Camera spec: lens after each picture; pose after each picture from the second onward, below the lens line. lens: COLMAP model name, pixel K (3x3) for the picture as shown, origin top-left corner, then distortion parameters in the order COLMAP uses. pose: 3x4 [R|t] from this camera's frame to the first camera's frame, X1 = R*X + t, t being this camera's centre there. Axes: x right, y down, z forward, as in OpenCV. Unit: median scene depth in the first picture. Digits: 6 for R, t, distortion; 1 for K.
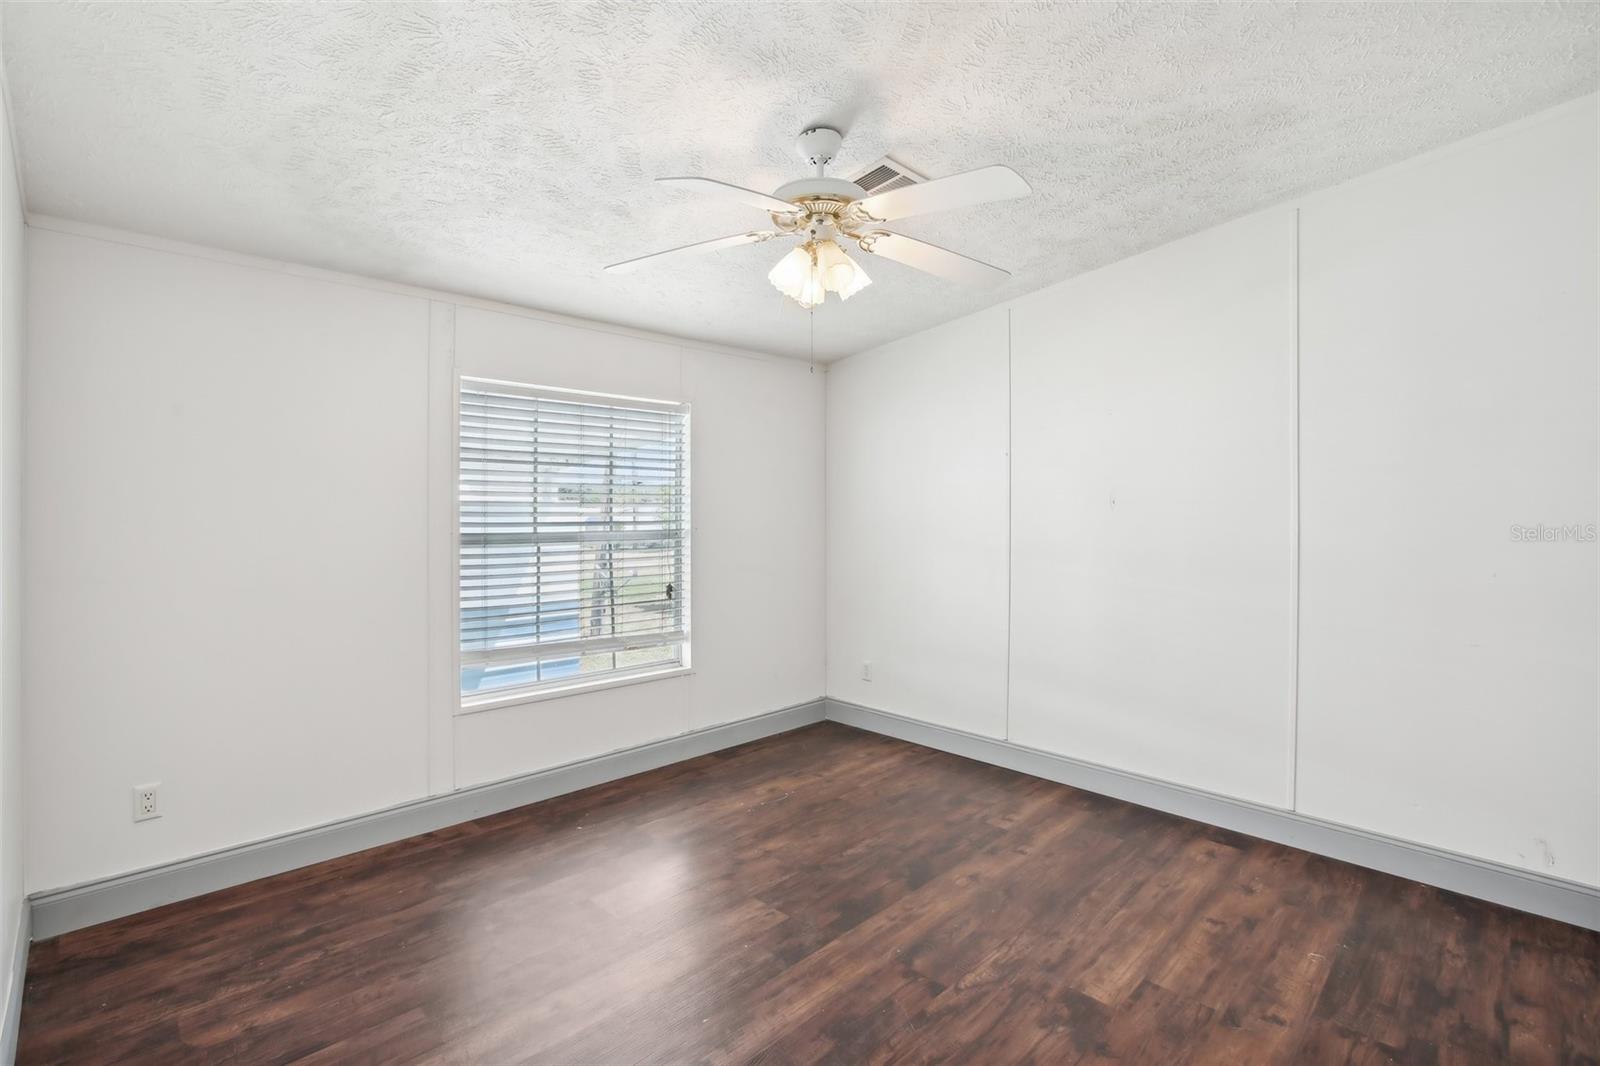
lens RADIAL K [[740.3, 0, 798.8], [0, 740.3, 524.6], [0, 0, 1]] dist [-0.049840, 0.018667]
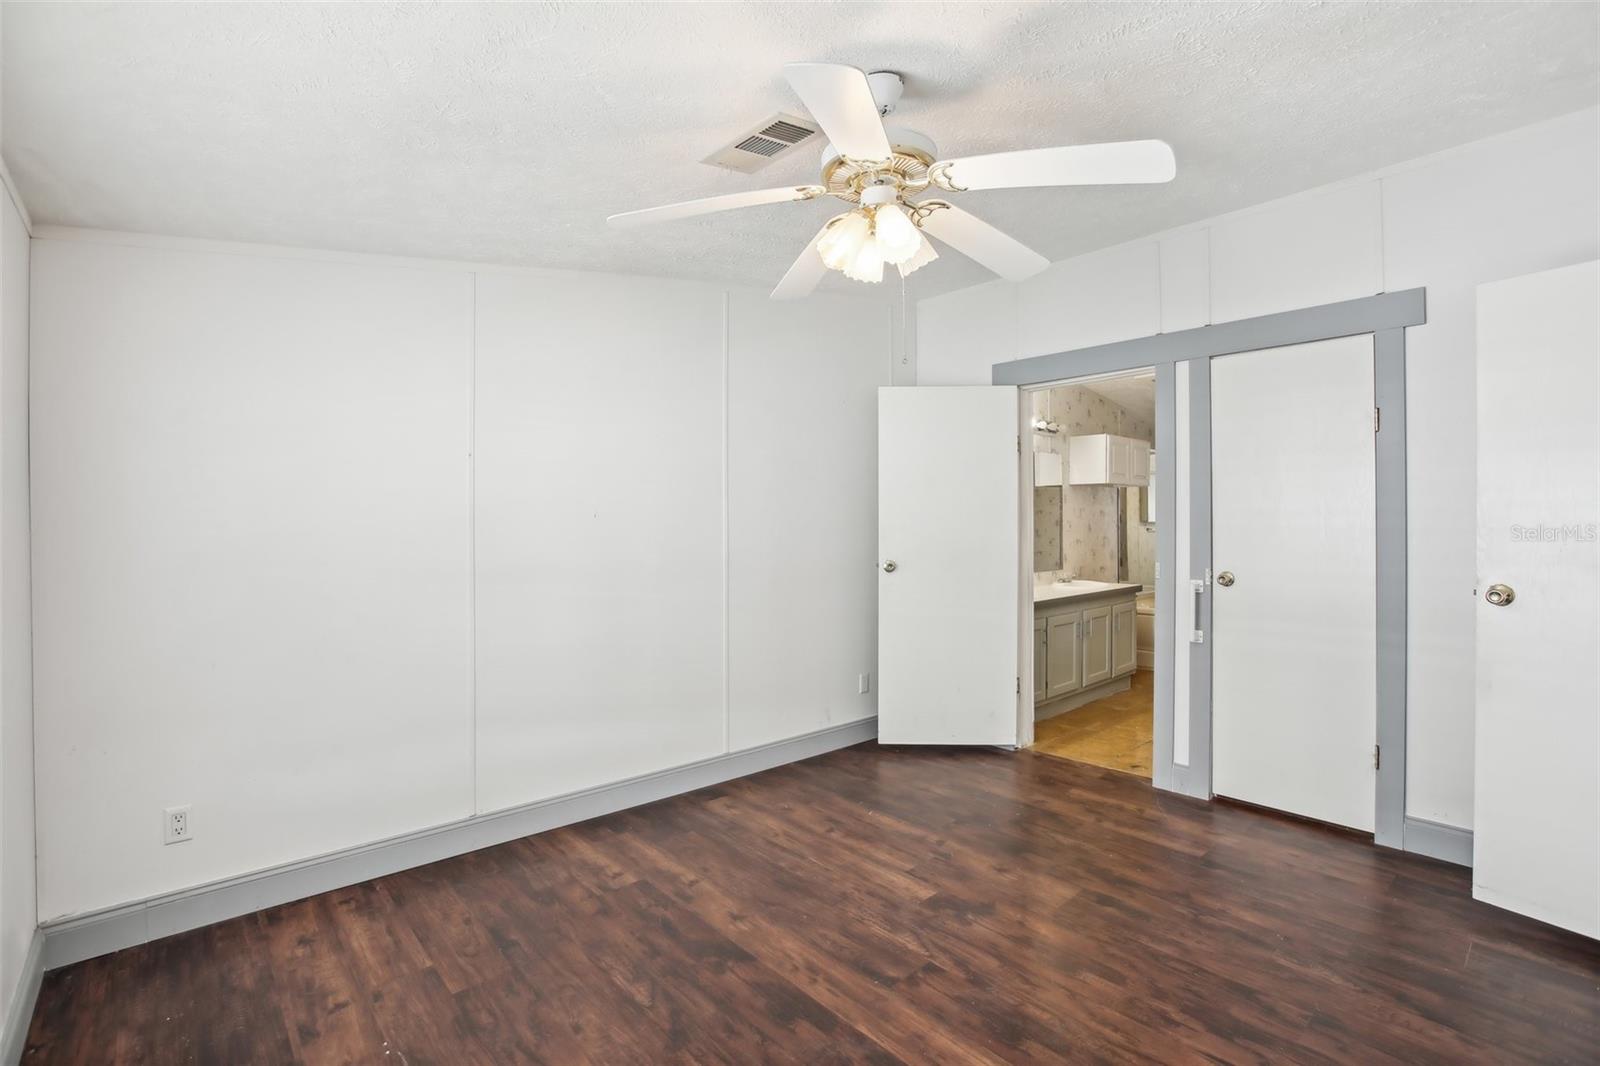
lens RADIAL K [[740.3, 0, 798.8], [0, 740.3, 524.6], [0, 0, 1]] dist [-0.049840, 0.018667]
pose [[0.043565, -0.003503, 0.999044, -0.675231], [0.024489, 0.999697, 0.002438, -0.011391], [-0.998750, 0.024360, 0.043637, 0.872479]]
